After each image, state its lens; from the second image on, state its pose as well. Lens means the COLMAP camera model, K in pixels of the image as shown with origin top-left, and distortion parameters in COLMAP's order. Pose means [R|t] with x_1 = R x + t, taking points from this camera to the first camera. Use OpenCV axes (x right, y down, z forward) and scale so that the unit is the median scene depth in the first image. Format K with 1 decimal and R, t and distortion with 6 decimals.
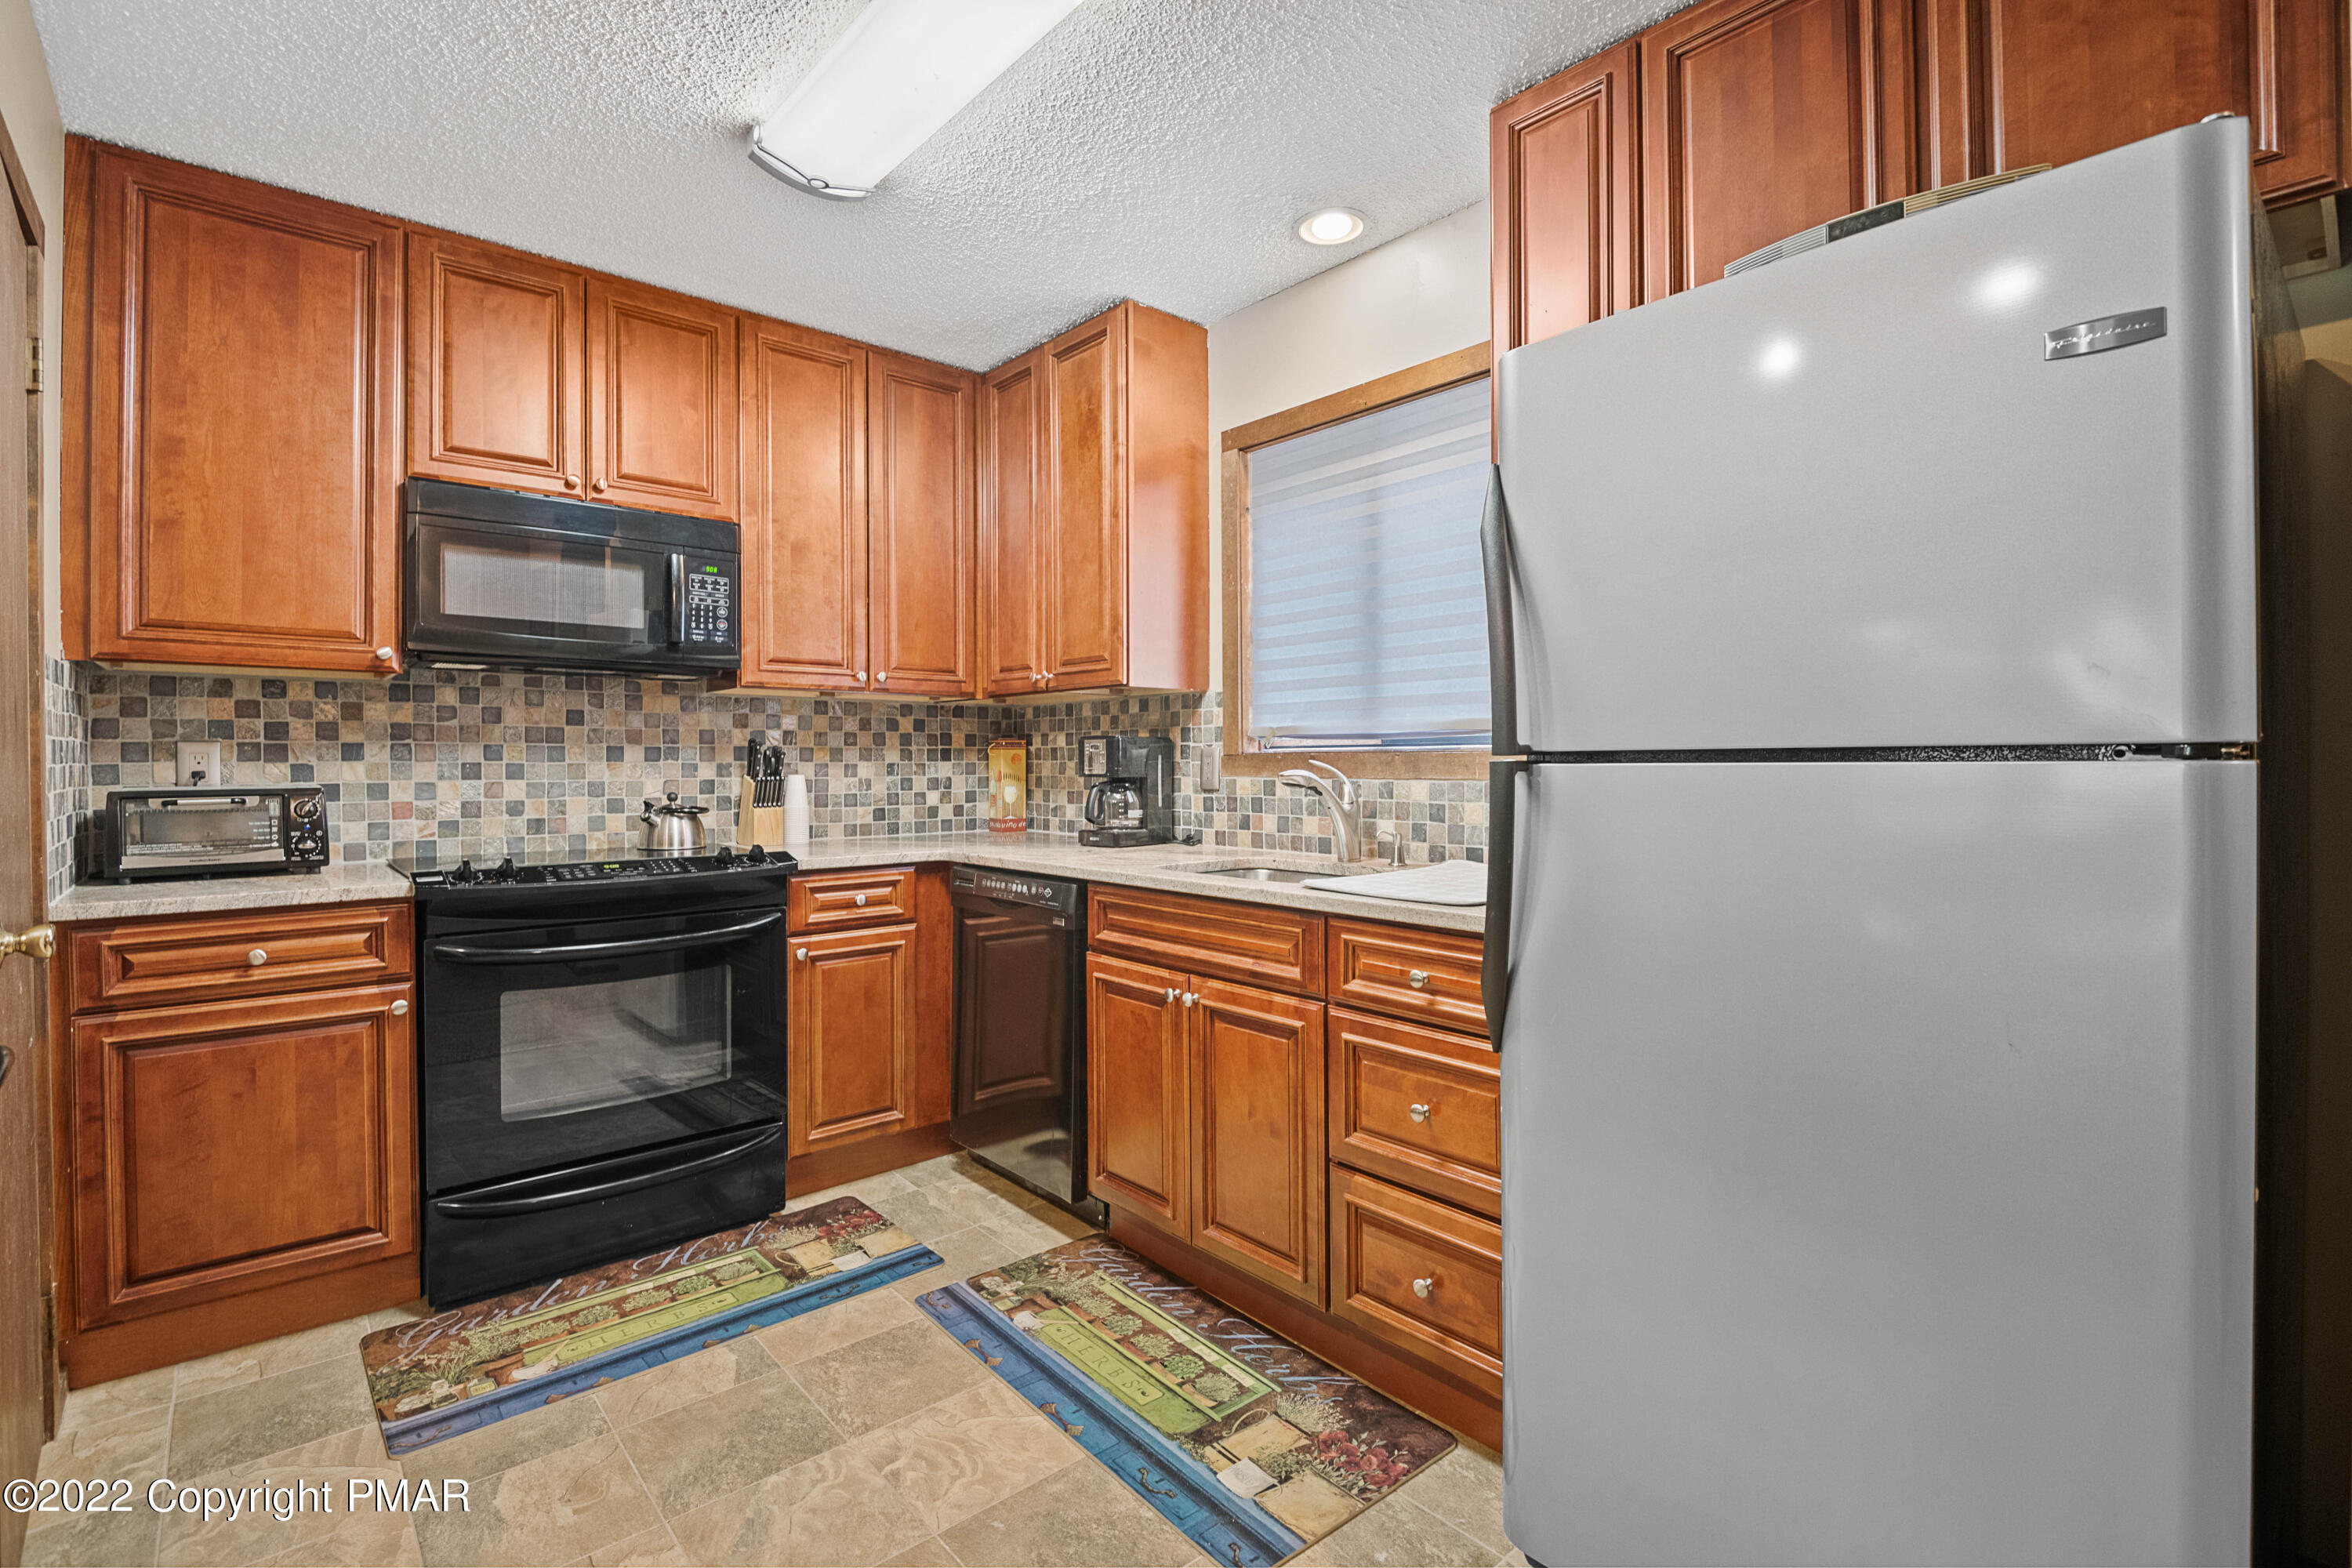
lens RADIAL K [[1069.3, 0, 1172.2], [0, 1069.3, 764.1], [0, 0, 1]] dist [-0.009316, -0.004106]
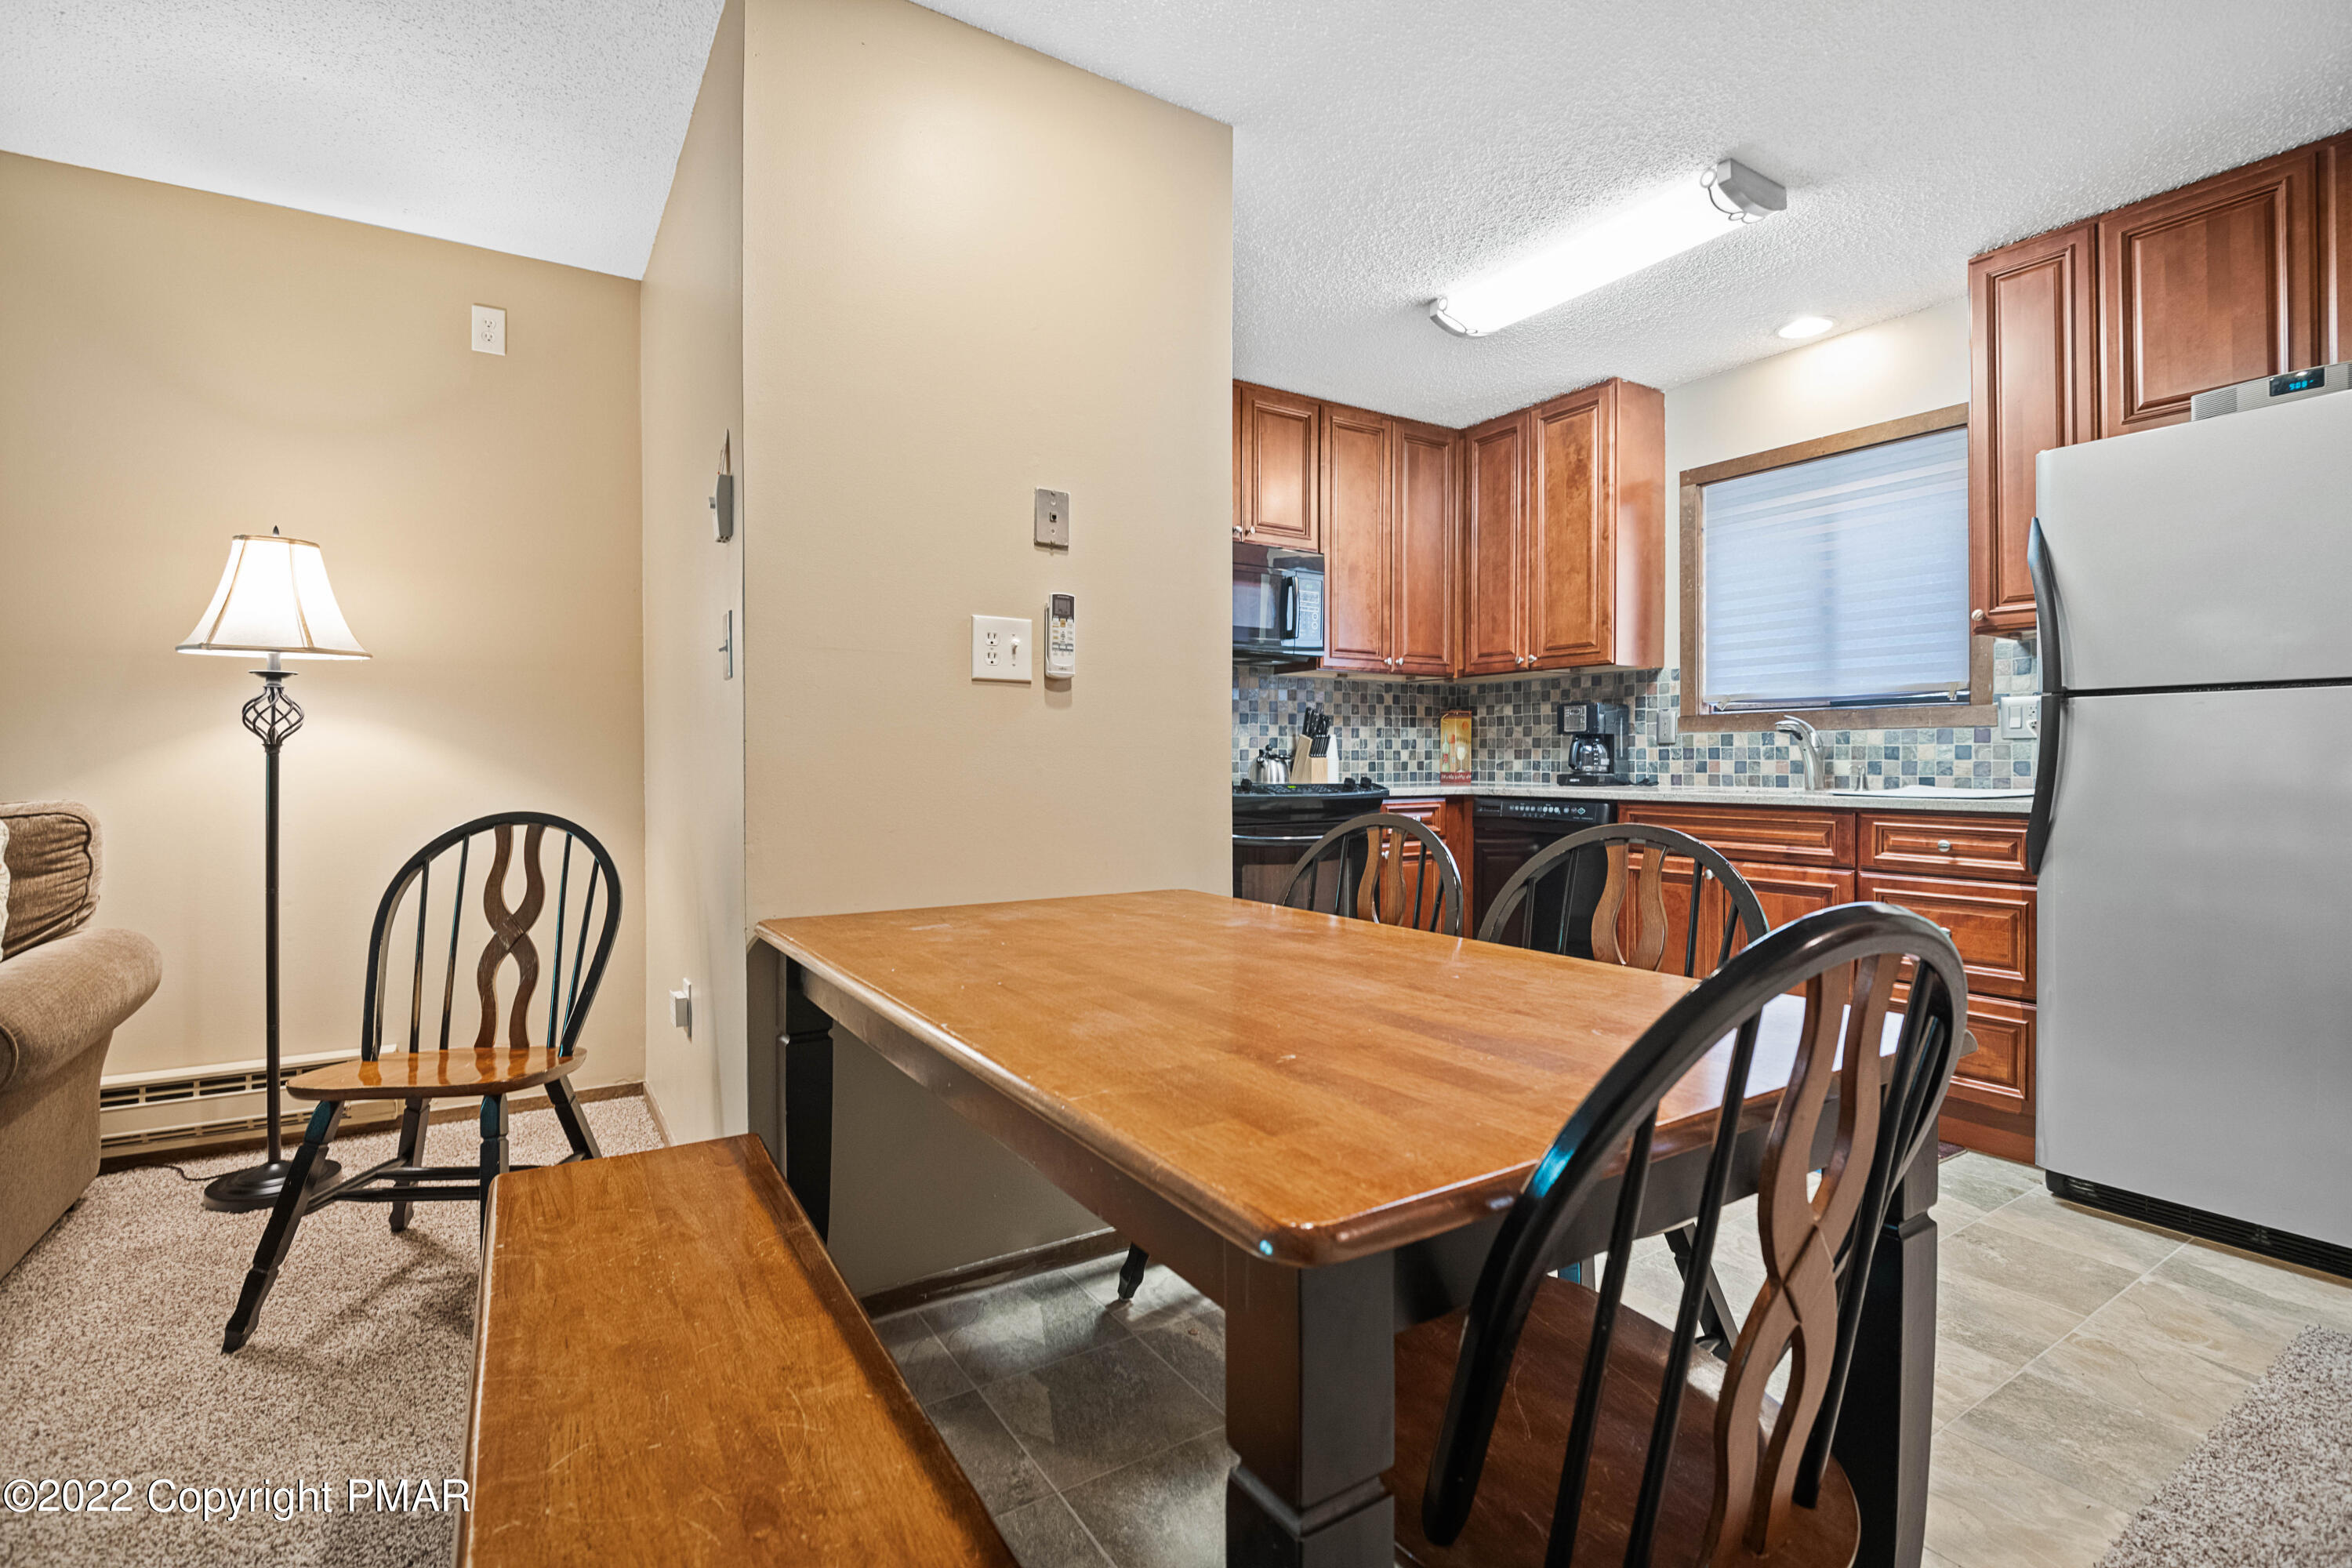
lens RADIAL K [[1069.3, 0, 1170.7], [0, 1069.3, 758.3], [0, 0, 1]] dist [-0.009316, -0.004106]
pose [[0.985210, -0.000550, -0.171349, -0.347692], [0.001020, 0.999996, 0.002657, 0.038982], [0.171347, -0.002793, 0.985207, -0.404927]]
